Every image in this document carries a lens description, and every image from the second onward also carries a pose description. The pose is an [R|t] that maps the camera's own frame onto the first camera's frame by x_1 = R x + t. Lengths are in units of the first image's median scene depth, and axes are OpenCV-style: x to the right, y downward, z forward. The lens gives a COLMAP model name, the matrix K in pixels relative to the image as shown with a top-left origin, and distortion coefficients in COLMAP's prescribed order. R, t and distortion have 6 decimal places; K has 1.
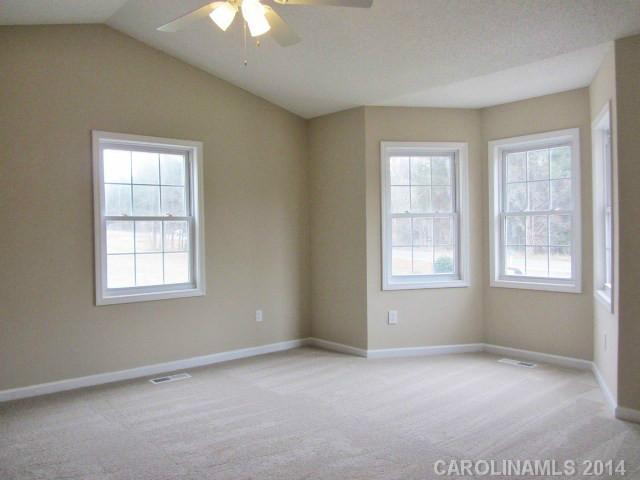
lens RADIAL K [[535.4, 0, 320.0], [0, 535.4, 240.0], [0, 0, 1]] dist [-0.037169, 0.002192]
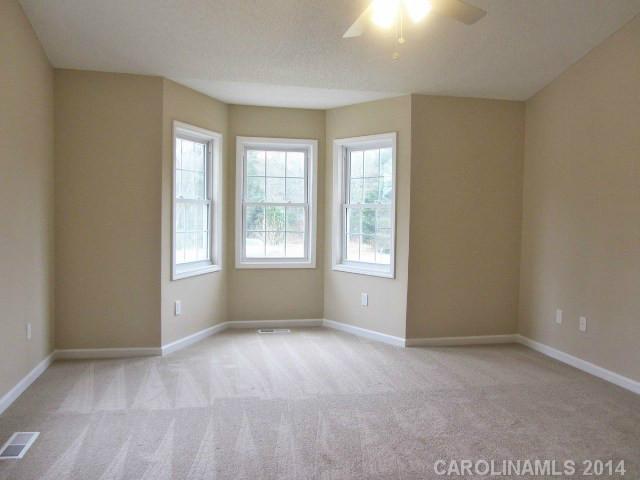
lens RADIAL K [[535.4, 0, 320.0], [0, 535.4, 240.0], [0, 0, 1]] dist [-0.037169, 0.002192]
pose [[0.460765, -0.022545, 0.887236, -0.644453], [-0.013422, 0.999386, 0.032365, -0.011005], [-0.887421, -0.026822, 0.460180, 0.377547]]
